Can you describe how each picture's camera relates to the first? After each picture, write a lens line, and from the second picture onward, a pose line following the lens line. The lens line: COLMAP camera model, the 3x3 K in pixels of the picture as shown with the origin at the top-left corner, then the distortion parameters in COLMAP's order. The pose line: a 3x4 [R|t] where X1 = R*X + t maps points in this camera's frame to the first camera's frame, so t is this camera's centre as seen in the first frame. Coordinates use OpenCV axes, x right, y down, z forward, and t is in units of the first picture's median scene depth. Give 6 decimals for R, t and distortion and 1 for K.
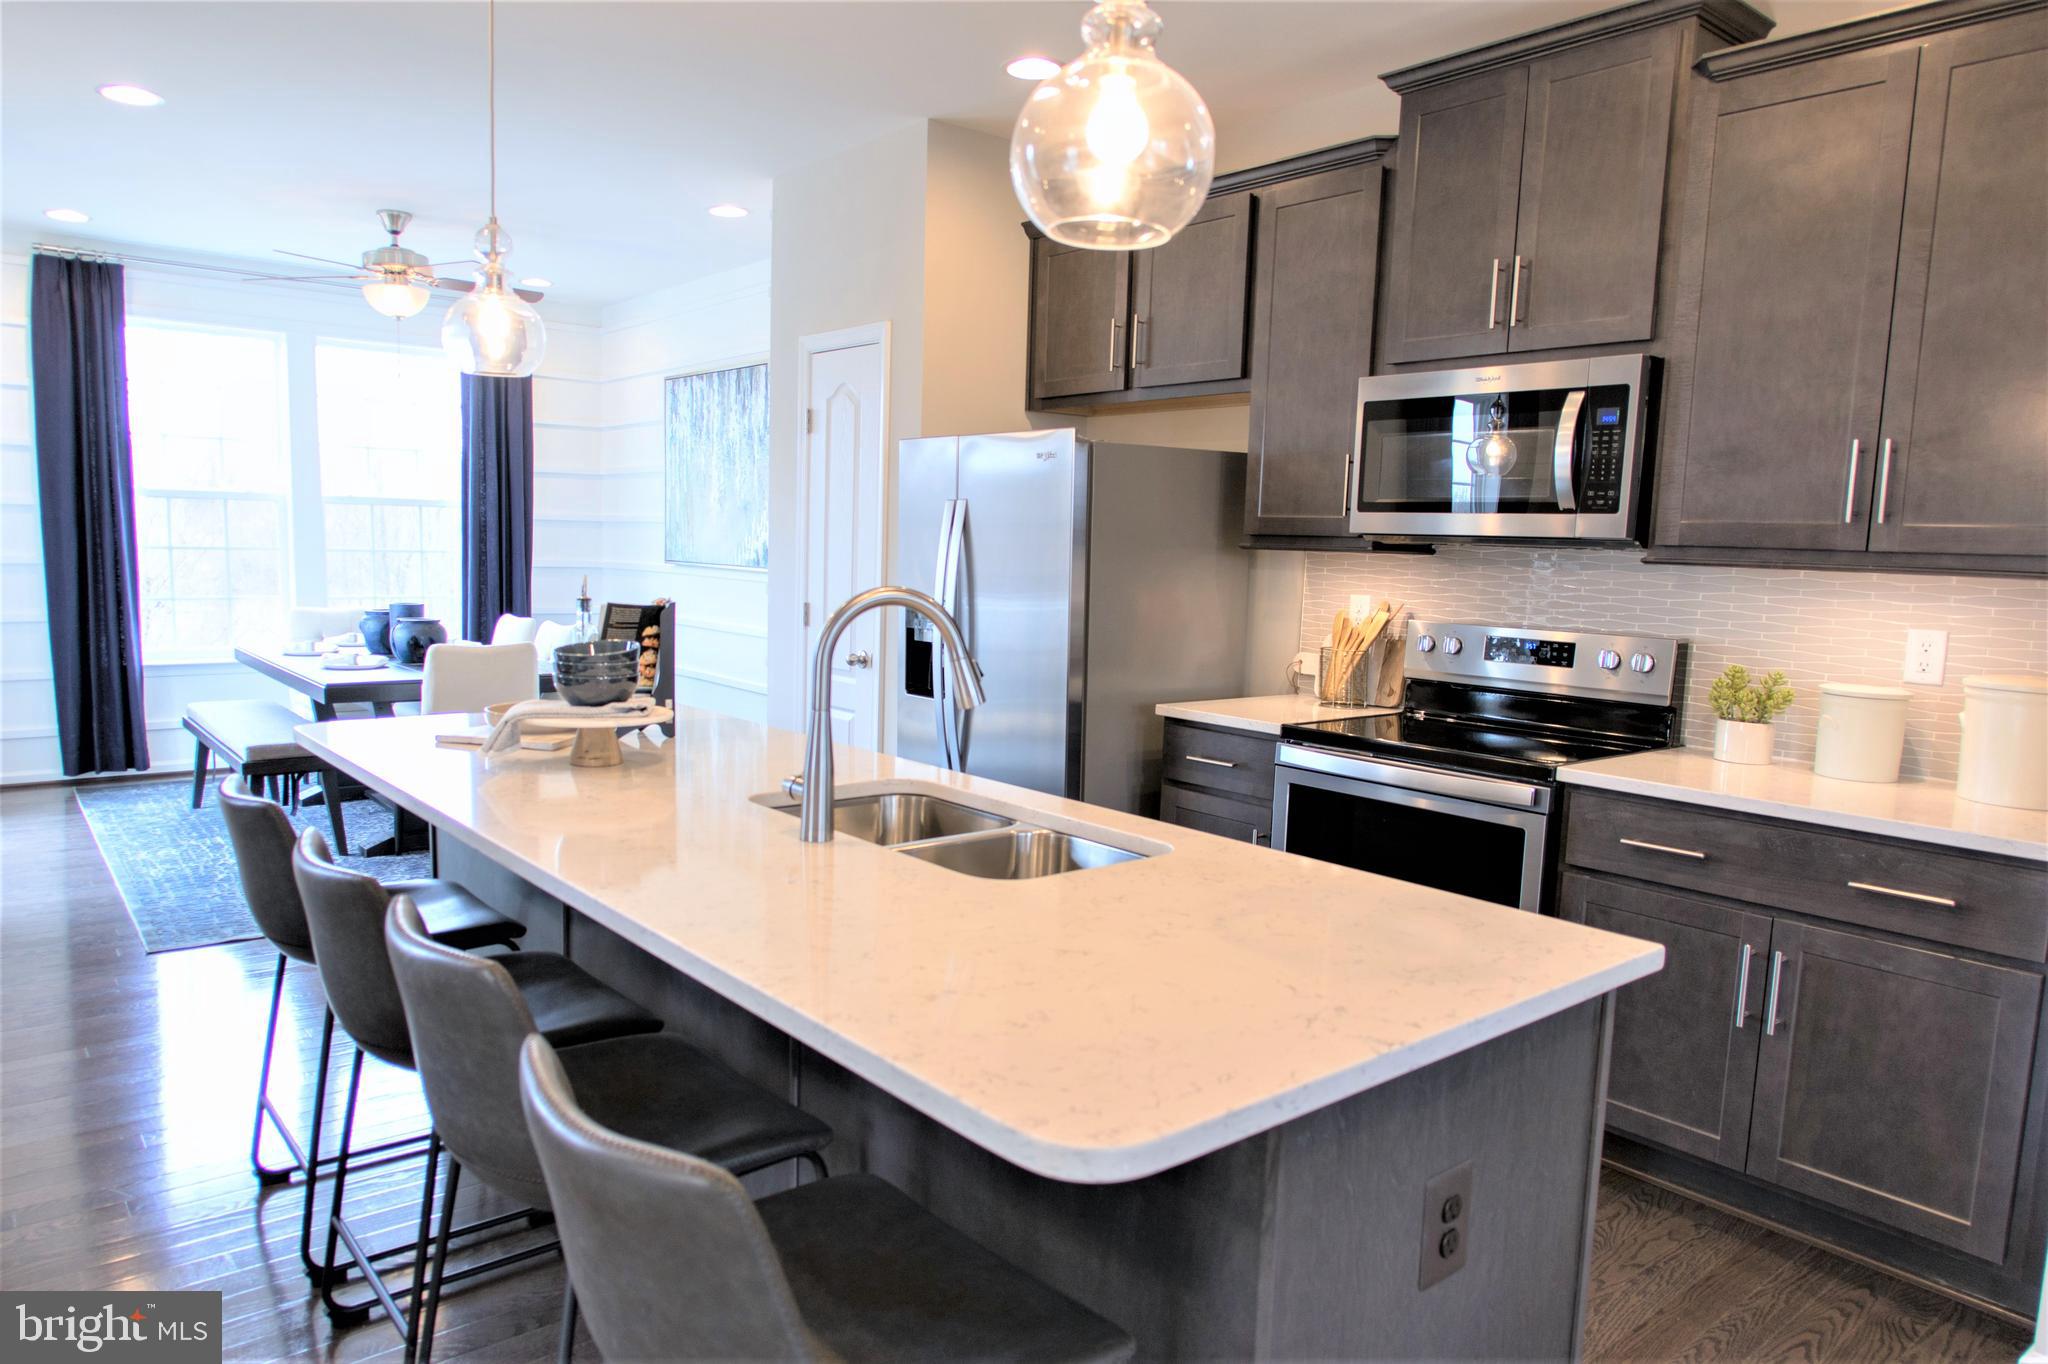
lens RADIAL K [[1334.8, 0, 1066.6], [0, 1334.8, 738.5], [0, 0, 1]] dist [-0.015846, -0.001631]
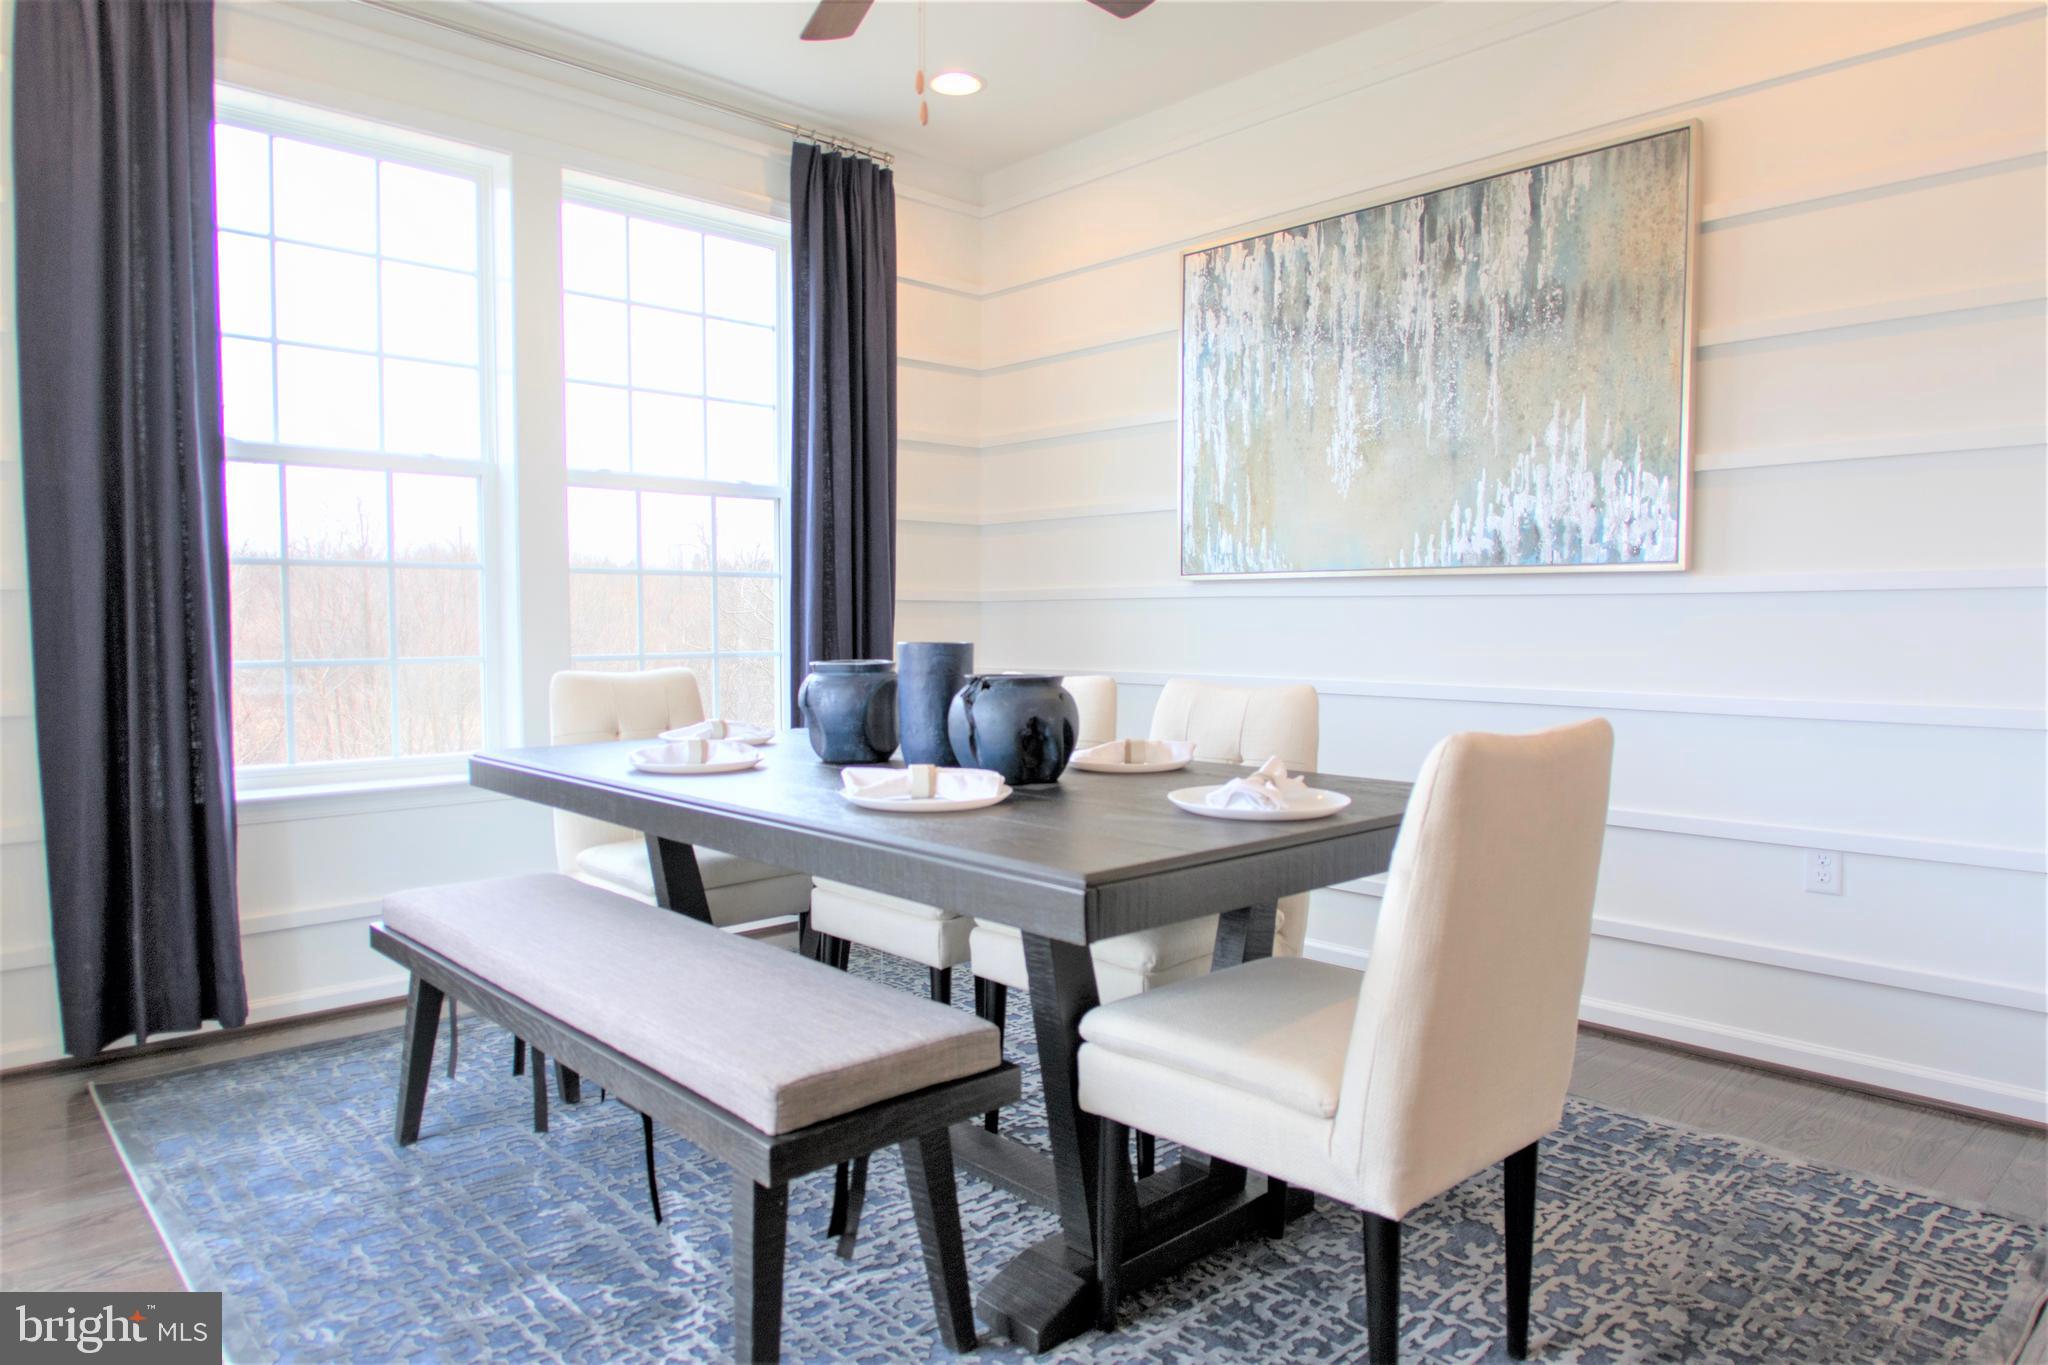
lens RADIAL K [[1334.8, 0, 1140.3], [0, 1334.8, 715.5], [0, 0, 1]] dist [-0.015846, -0.001631]
pose [[0.997128, -0.034519, 0.067403, -0.406466], [0.039290, 0.996718, -0.070785, -0.040132], [-0.064739, 0.073230, 0.995212, 0.503832]]
